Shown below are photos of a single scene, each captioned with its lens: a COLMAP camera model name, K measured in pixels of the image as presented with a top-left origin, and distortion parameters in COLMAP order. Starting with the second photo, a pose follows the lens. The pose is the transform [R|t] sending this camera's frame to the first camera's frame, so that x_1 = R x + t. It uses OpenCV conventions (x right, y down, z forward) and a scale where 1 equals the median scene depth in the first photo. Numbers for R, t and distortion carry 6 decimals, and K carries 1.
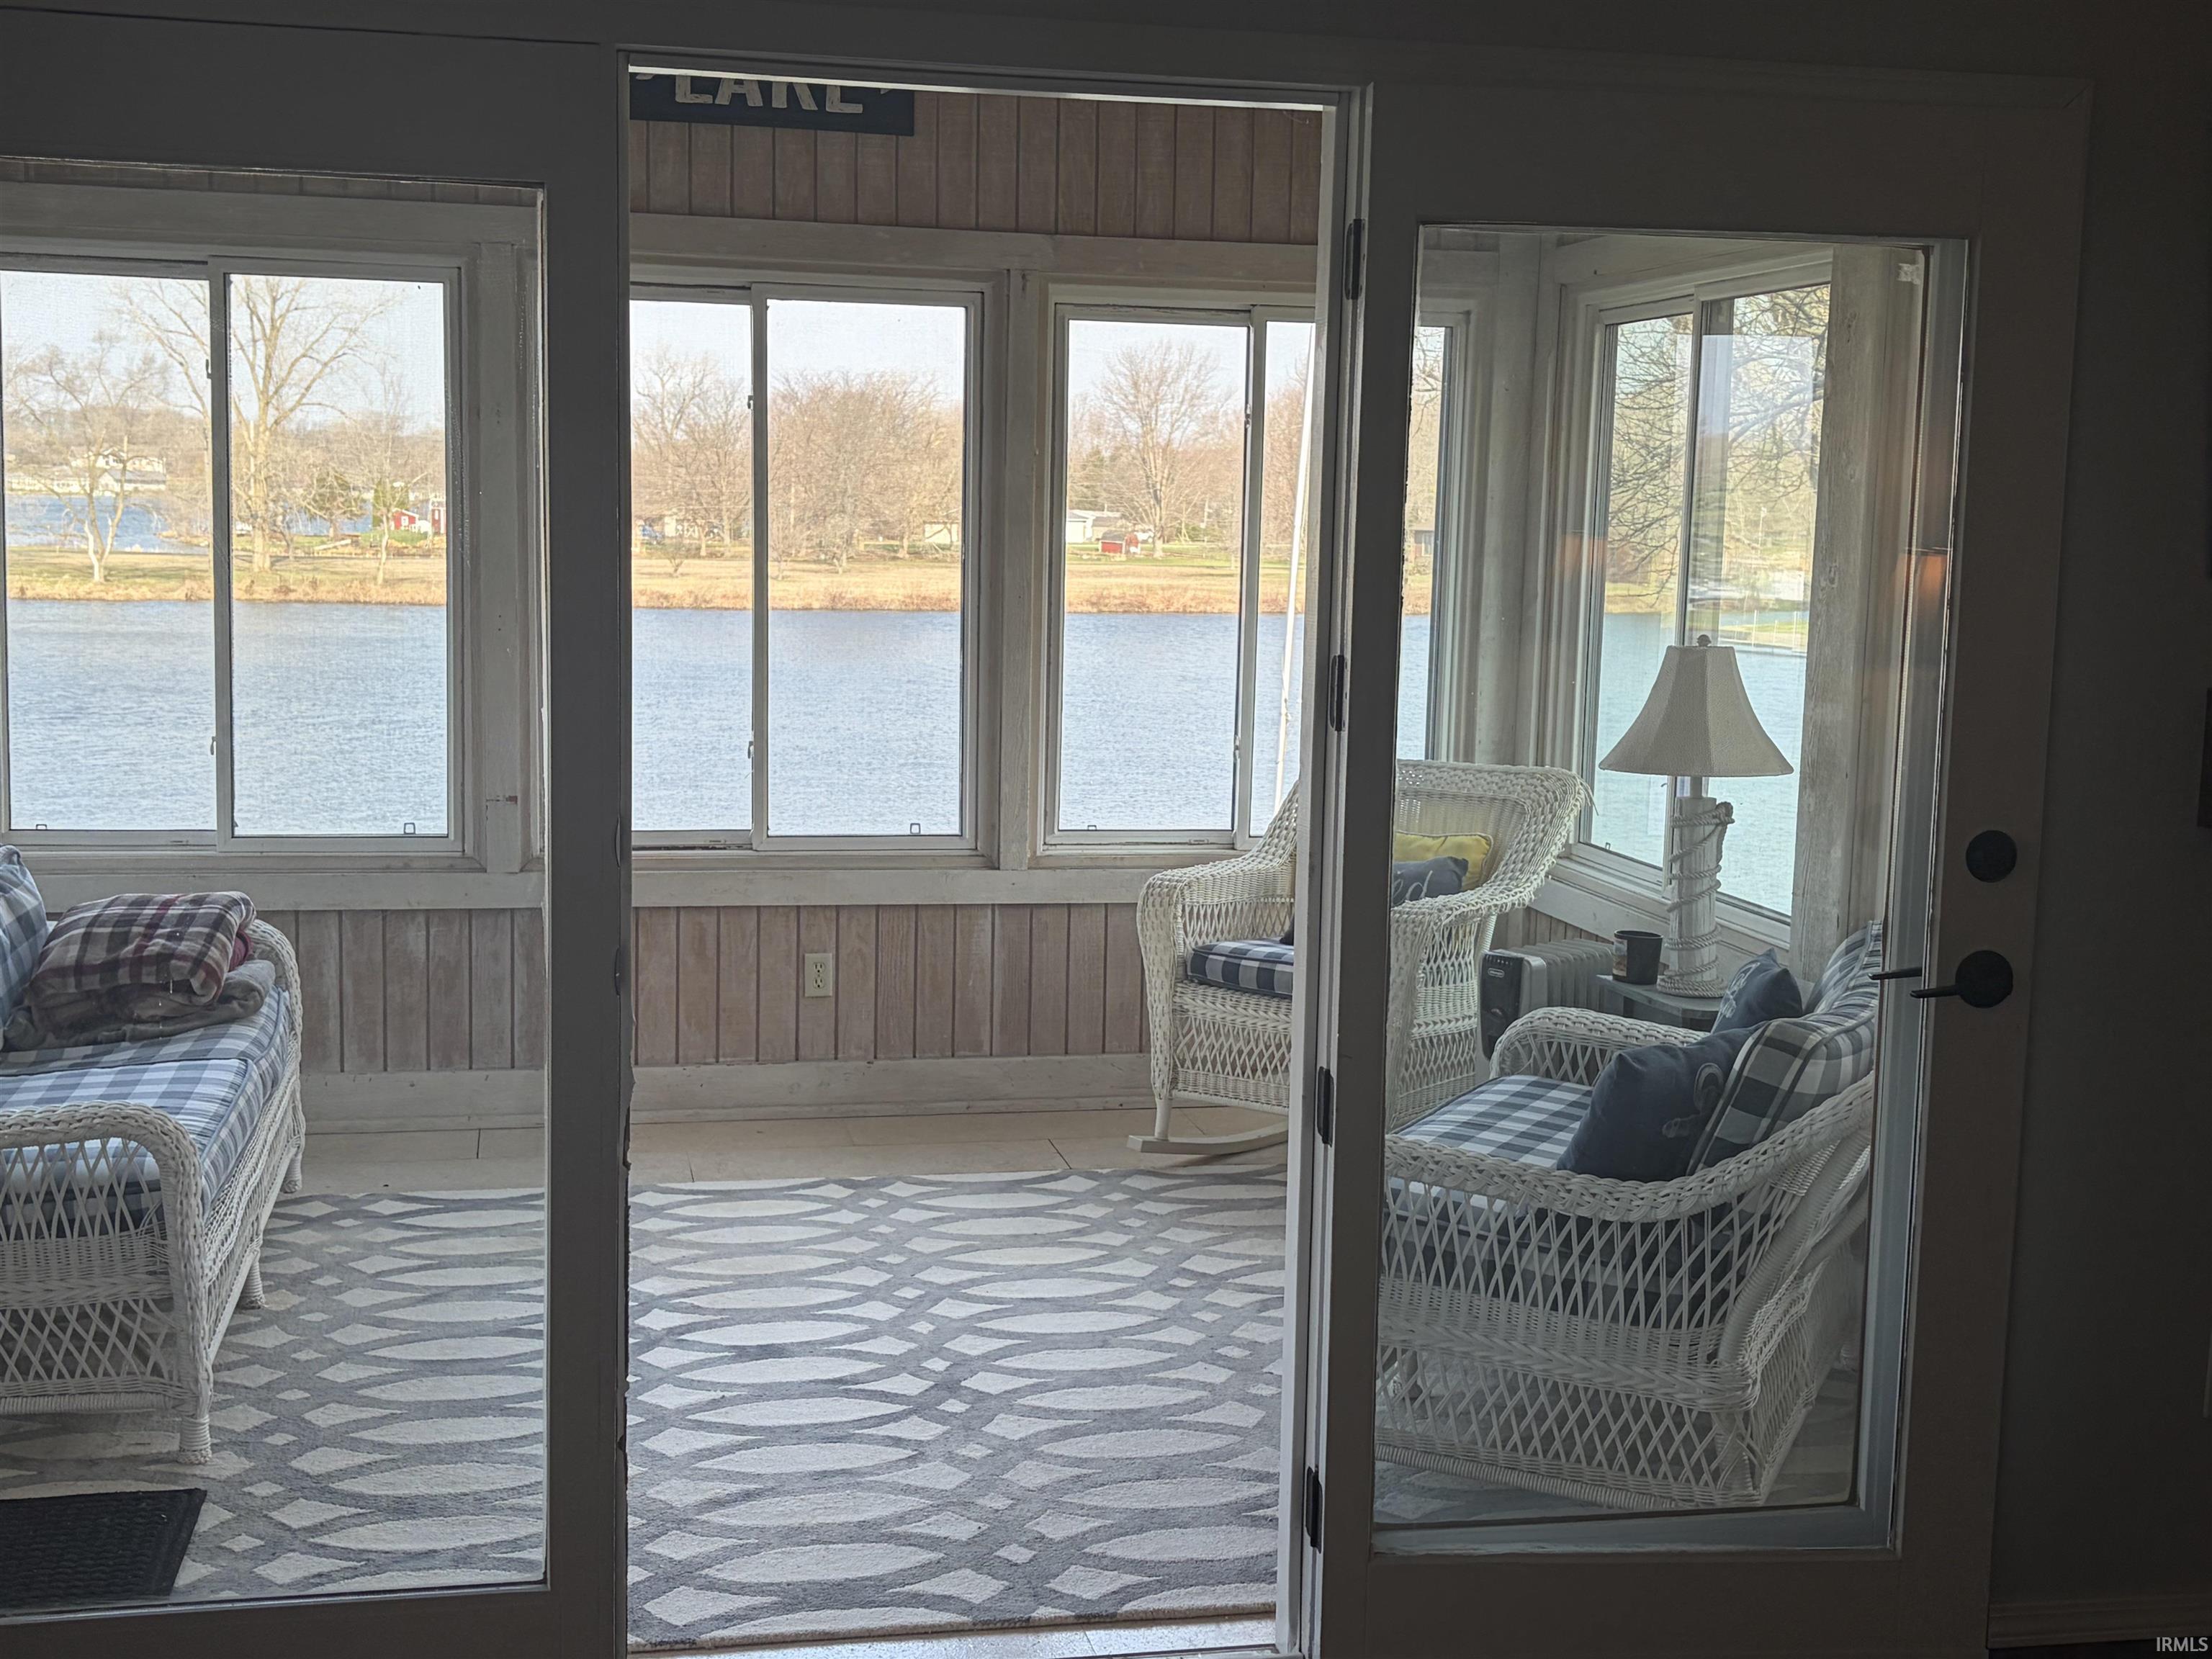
lens RADIAL K [[2573.1, 0, 1105.2], [0, 2573.1, 829.7], [0, 0, 1]] dist [0.004025, 0.000000]
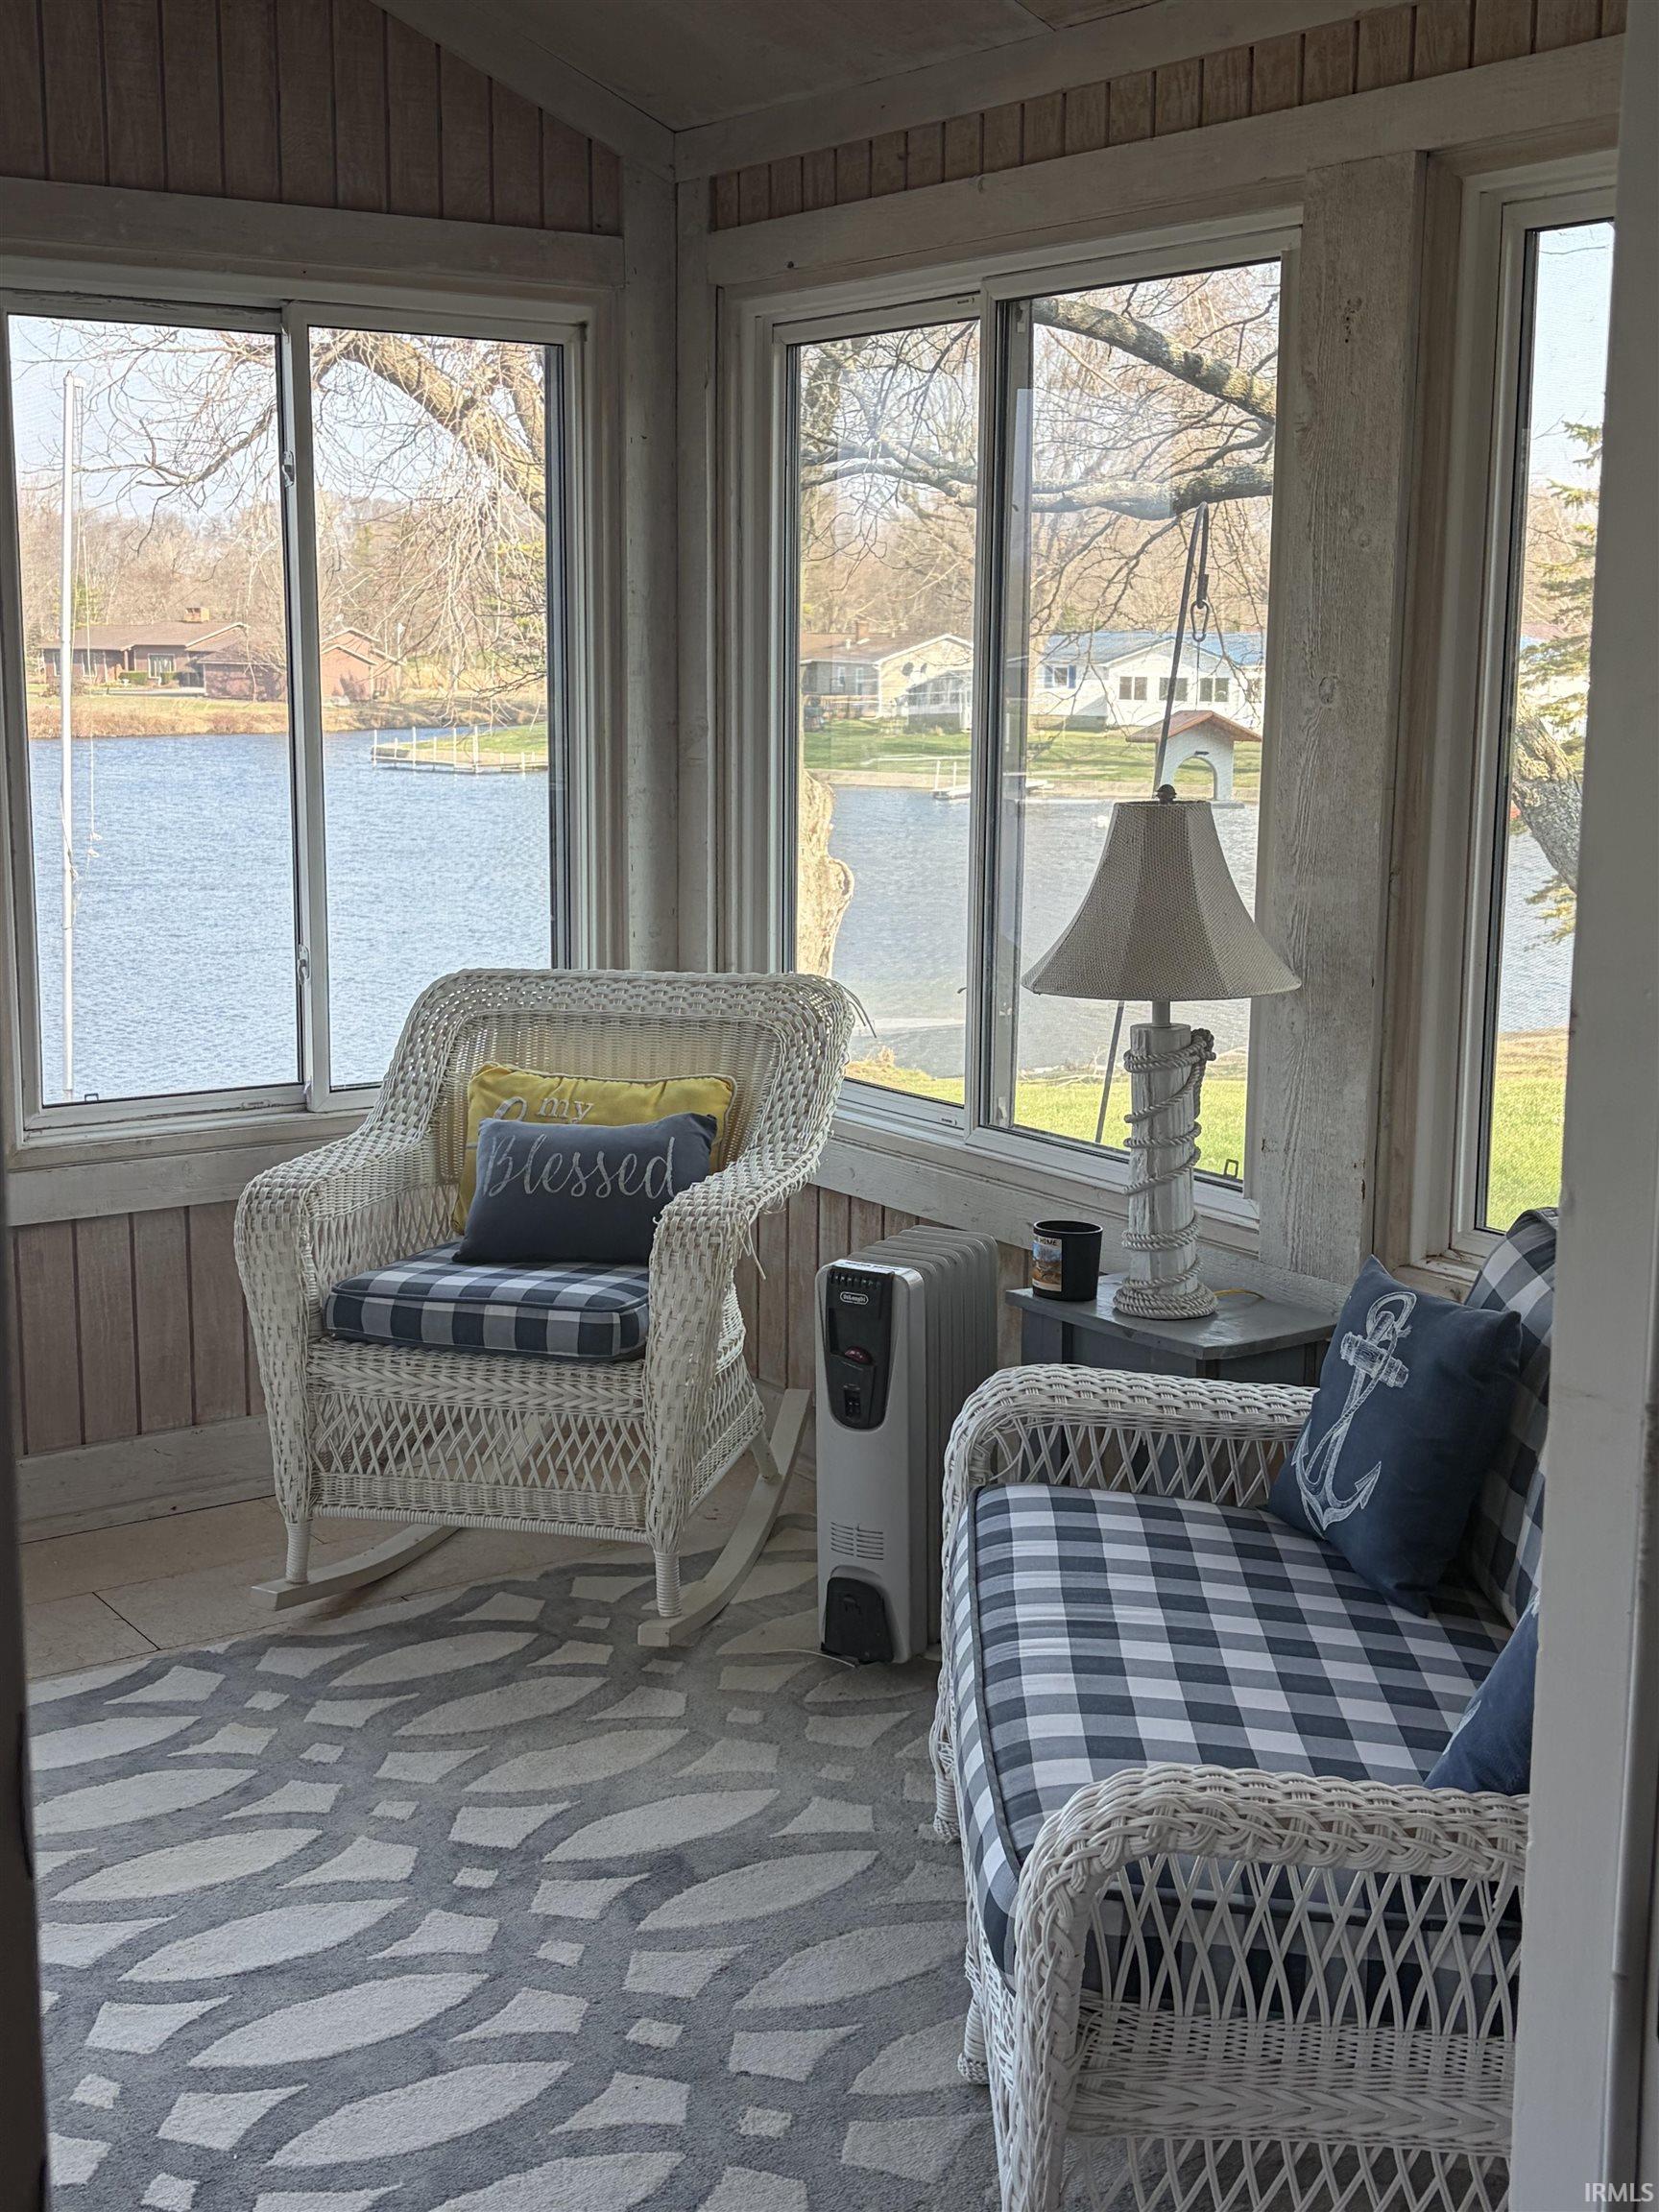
lens RADIAL K [[2573.1, 0, 794.9], [0, 2573.1, 1075.2], [0, 0, 1]] dist [0.004025, 0.000000]
pose [[0.919116, -0.077712, 0.386246, -0.115110], [0.058806, 0.996432, 0.060545, -0.043552], [-0.389573, -0.032934, 0.920406, 0.394956]]
